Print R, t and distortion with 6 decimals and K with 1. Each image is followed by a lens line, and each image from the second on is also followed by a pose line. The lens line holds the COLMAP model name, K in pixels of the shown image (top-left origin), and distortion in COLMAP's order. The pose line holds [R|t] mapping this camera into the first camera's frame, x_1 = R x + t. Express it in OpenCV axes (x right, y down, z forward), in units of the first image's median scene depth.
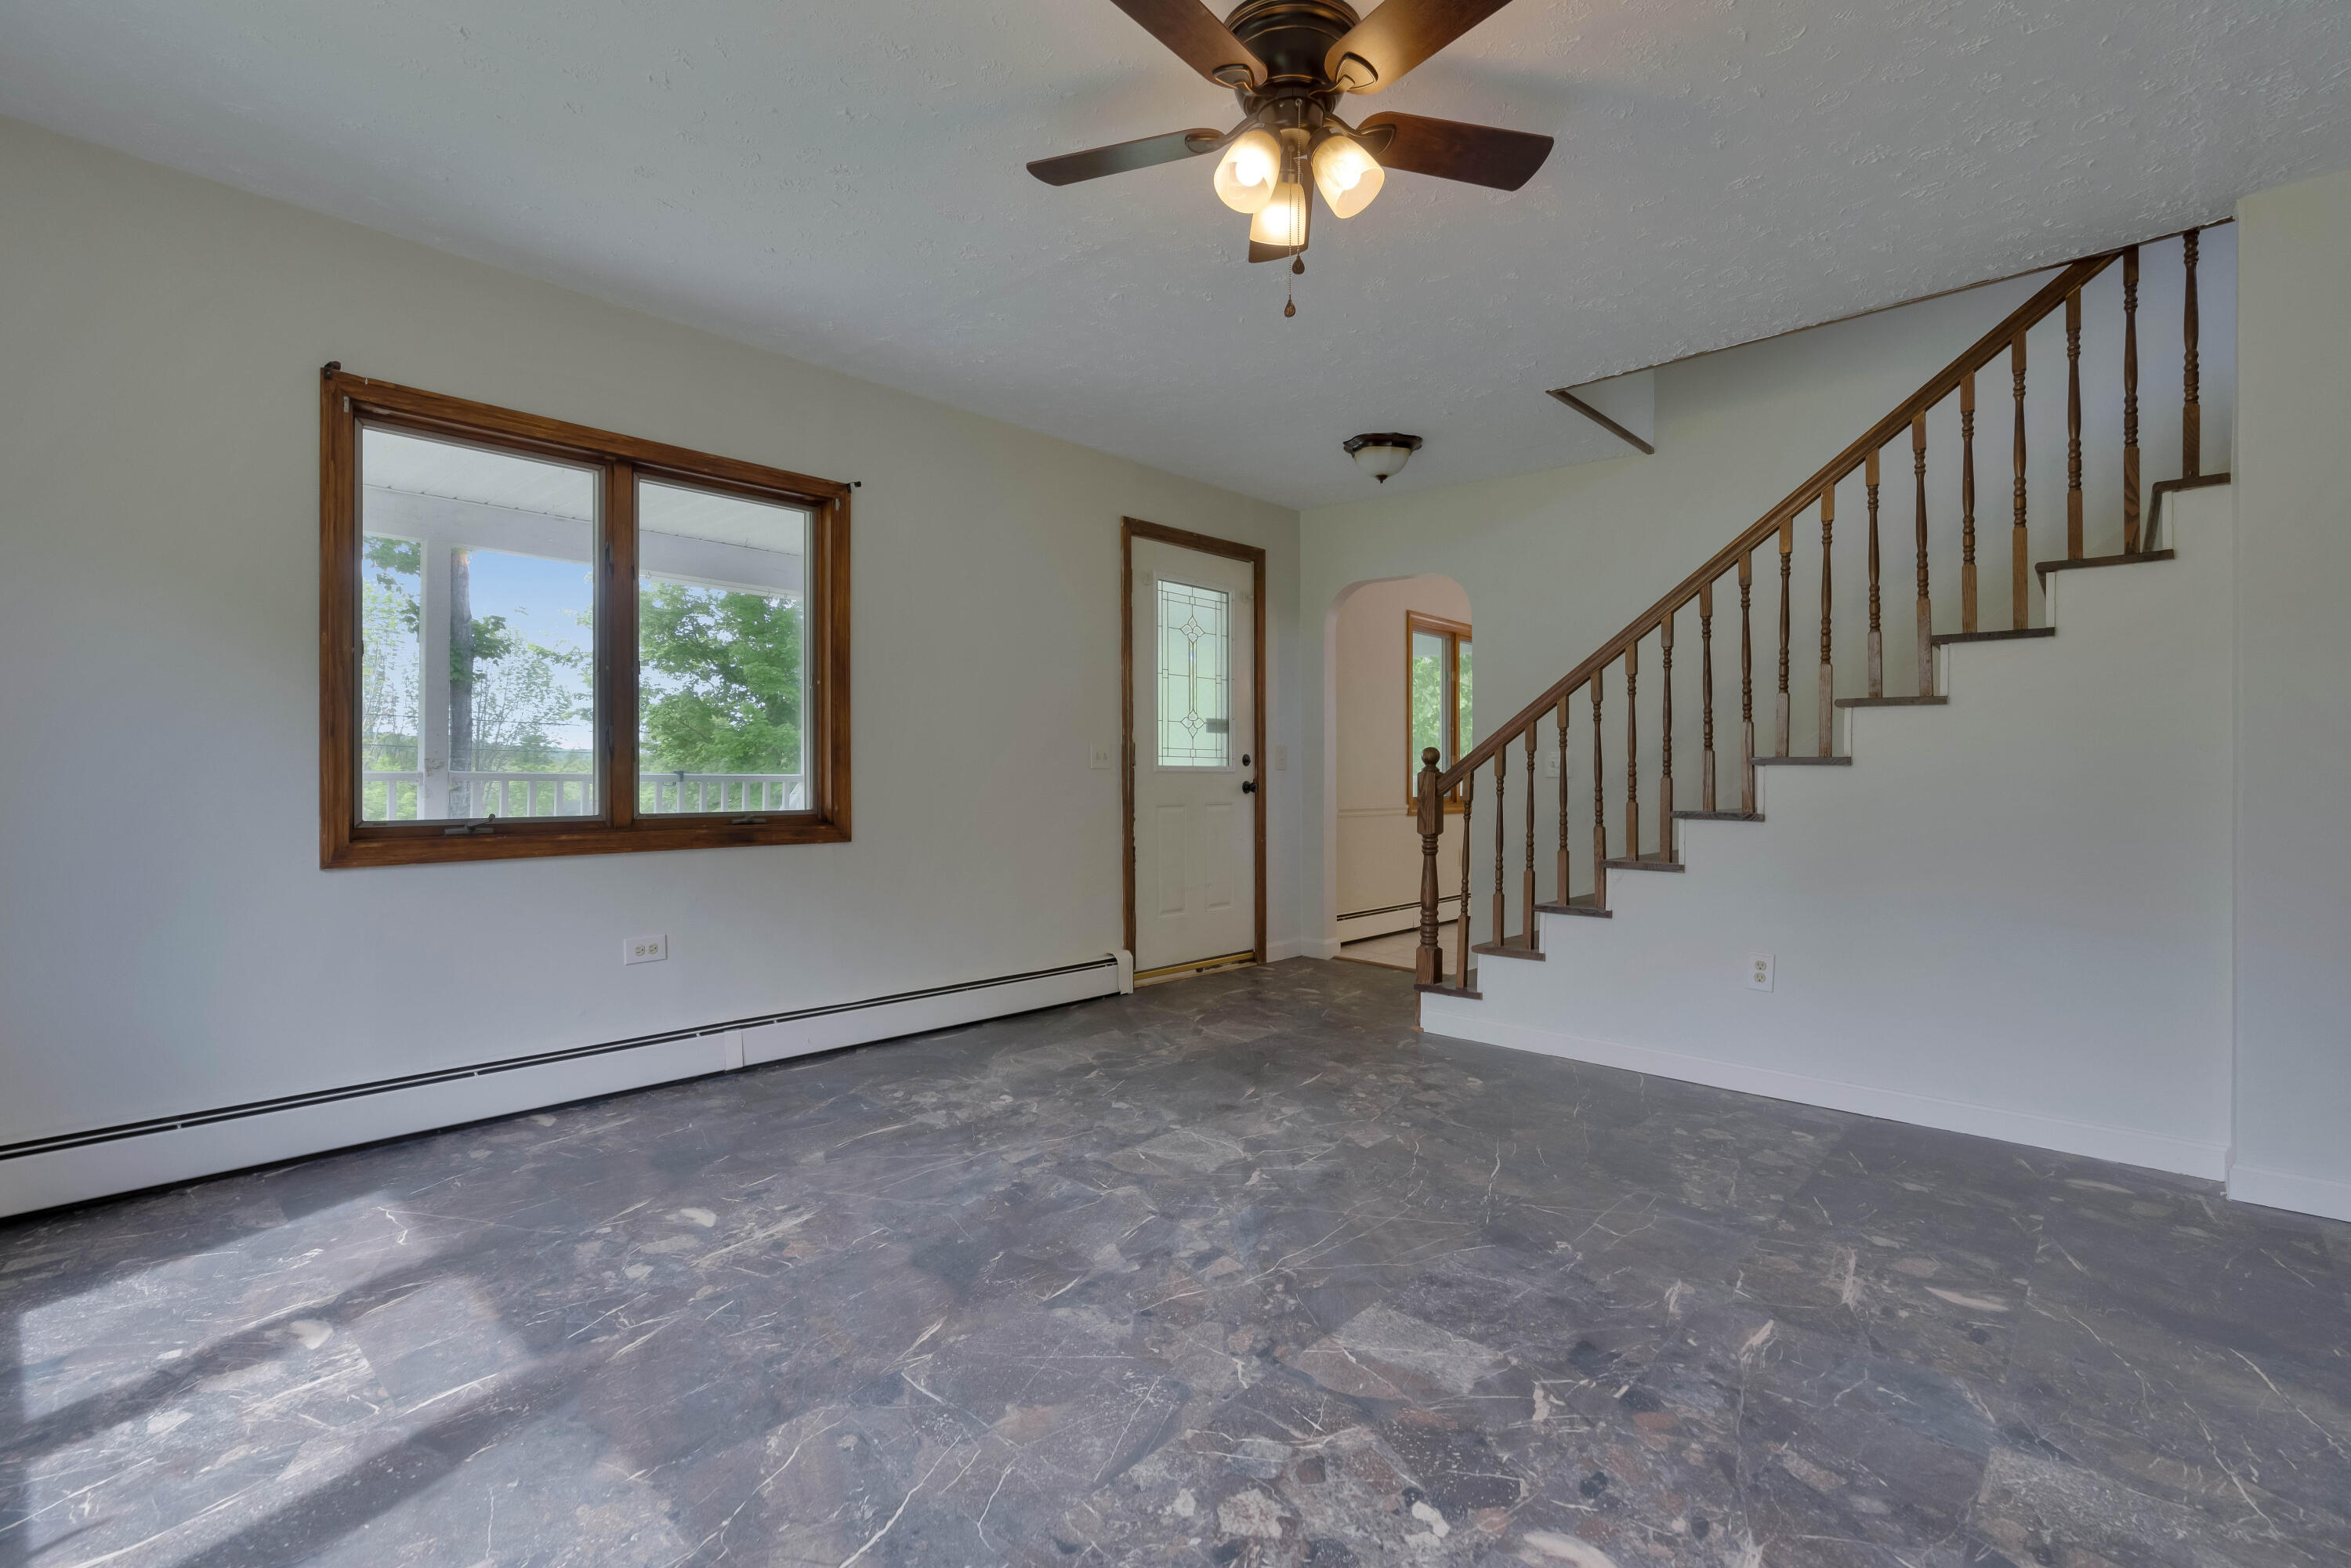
lens RADIAL K [[1061.0, 0, 1181.1], [0, 1061.0, 773.1], [0, 0, 1]] dist [-0.012466, 0.005228]
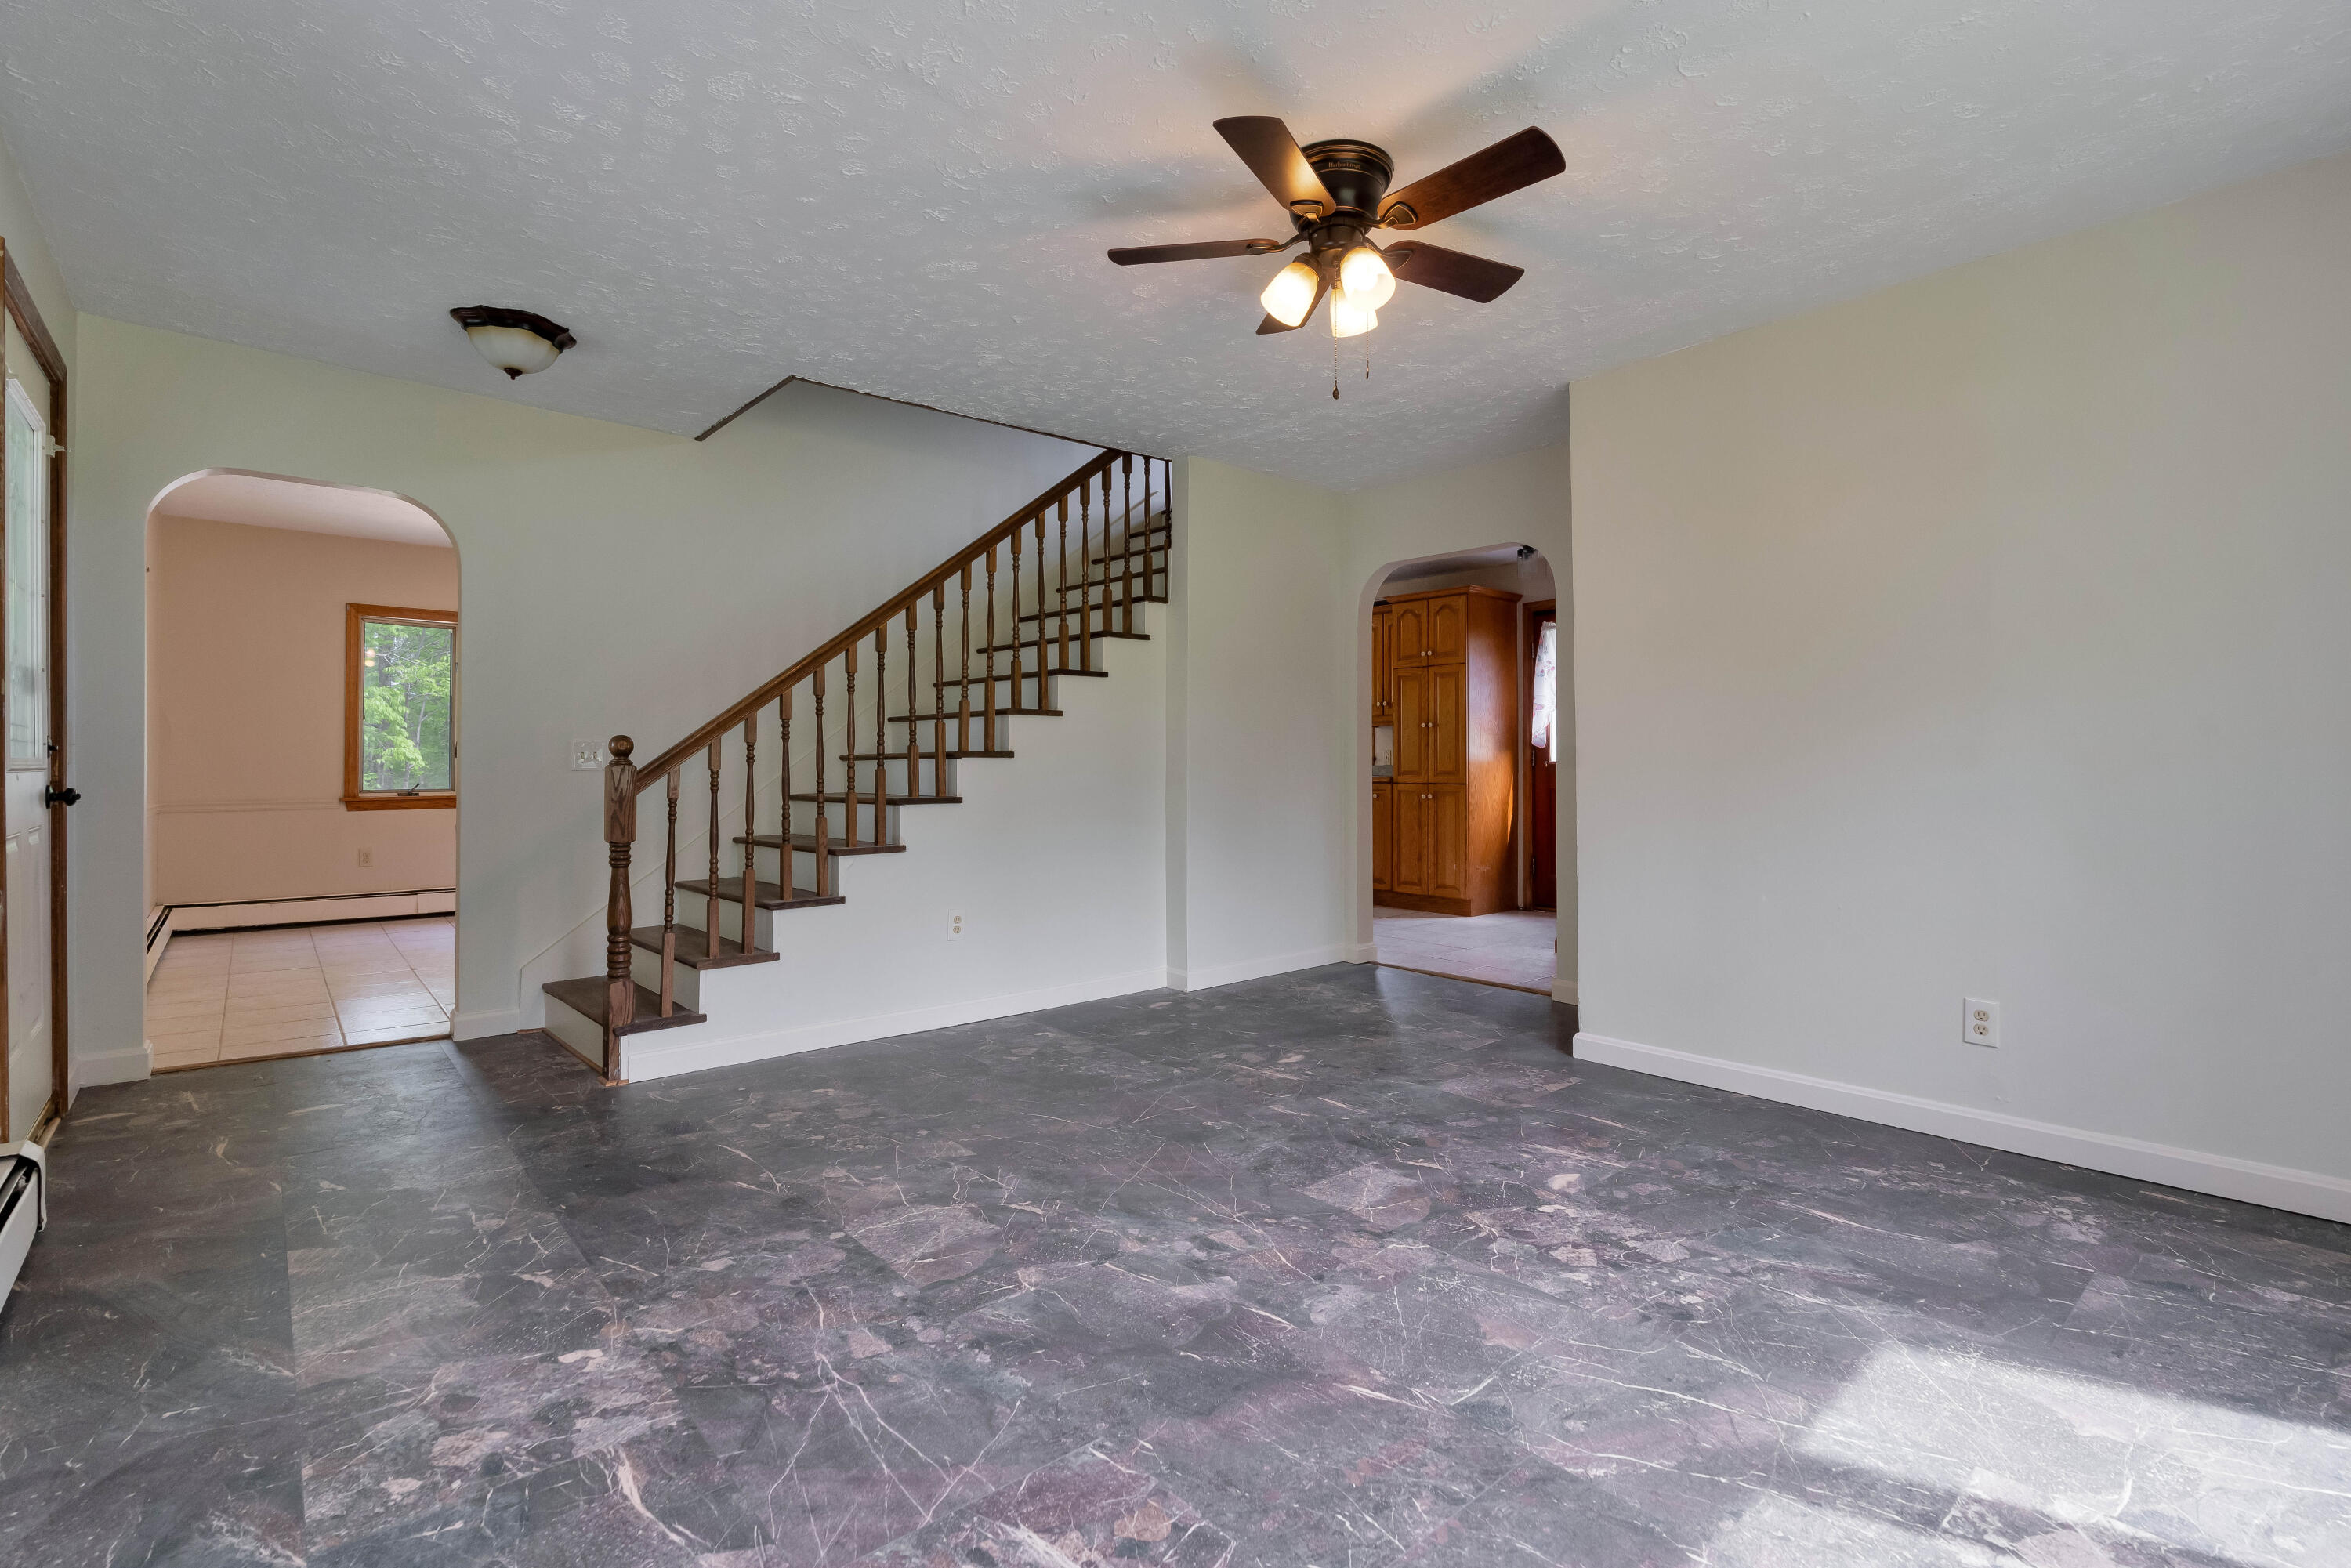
lens RADIAL K [[1061.0, 0, 1180.9], [0, 1061.0, 752.3], [0, 0, 1]] dist [-0.012466, 0.005228]
pose [[0.125243, 0.001908, 0.992124, -0.939158], [0.002129, 0.999995, -0.002192, -0.015187], [-0.992124, 0.002387, 0.125238, 0.847091]]
